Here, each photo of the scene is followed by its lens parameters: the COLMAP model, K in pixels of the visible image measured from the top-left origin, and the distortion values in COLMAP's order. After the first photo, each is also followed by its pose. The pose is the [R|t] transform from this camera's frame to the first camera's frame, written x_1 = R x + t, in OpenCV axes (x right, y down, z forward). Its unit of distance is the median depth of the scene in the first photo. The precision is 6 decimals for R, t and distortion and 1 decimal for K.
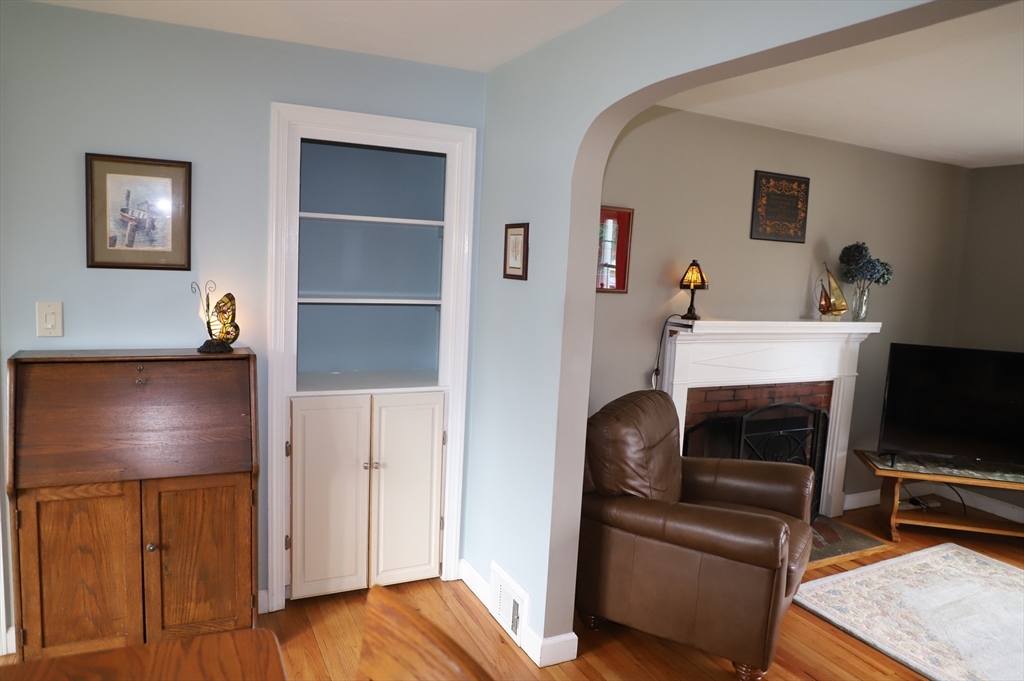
lens RADIAL K [[700.7, 0, 515.9], [0, 700.7, 337.0], [0, 0, 1]] dist [-0.074198, 0.035982]
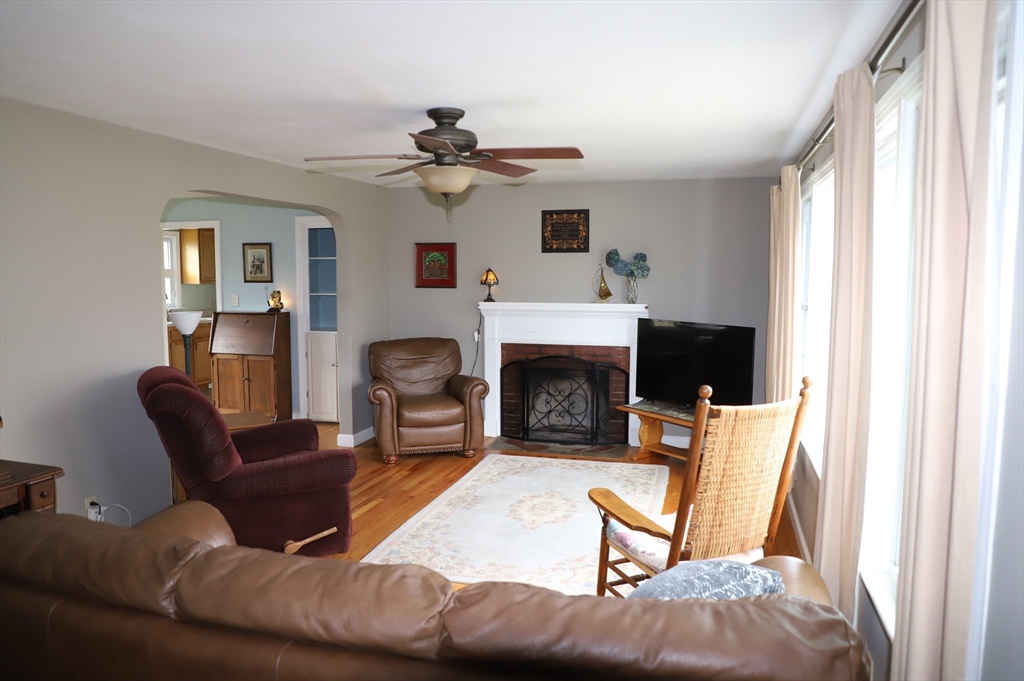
lens RADIAL K [[713.7, 0, 514.8], [0, 713.7, 337.6], [0, 0, 1]] dist [-0.070725, 0.040775]
pose [[0.732918, 0.014755, -0.680157, 1.606879], [-0.039388, 0.999008, -0.020772, 0.105422], [0.679176, 0.042014, 0.732772, -0.284690]]
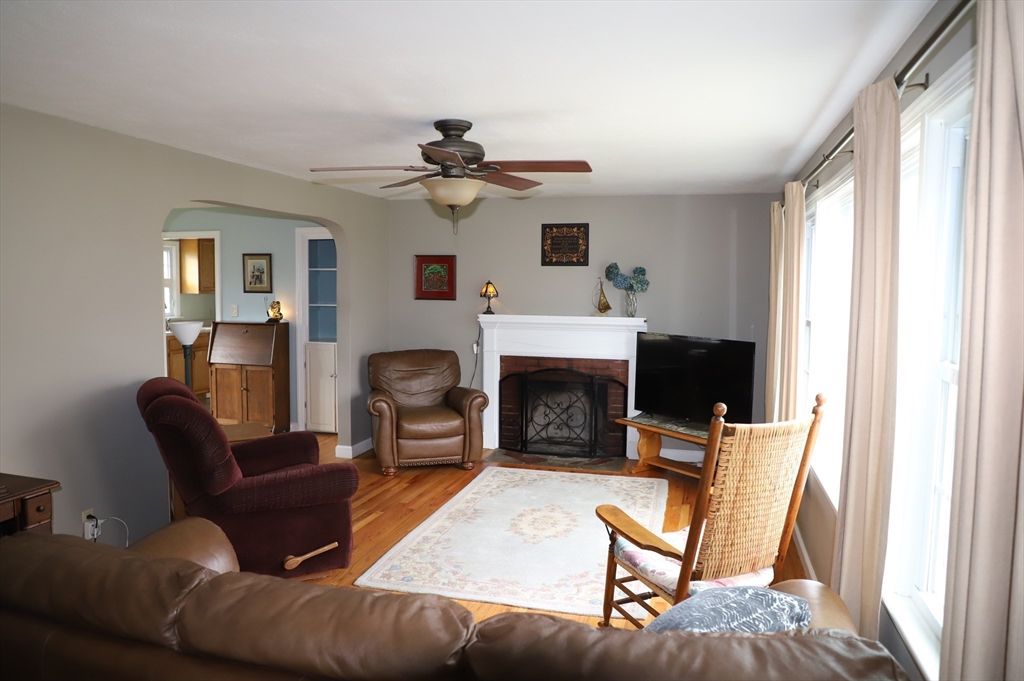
lens RADIAL K [[700.7, 0, 515.9], [0, 700.7, 337.0], [0, 0, 1]] dist [-0.074198, 0.035982]
pose [[0.741556, 0.009324, -0.670826, 1.574577], [-0.046736, 0.998192, -0.037789, 0.101513], [0.669261, 0.059374, 0.740651, -0.277932]]
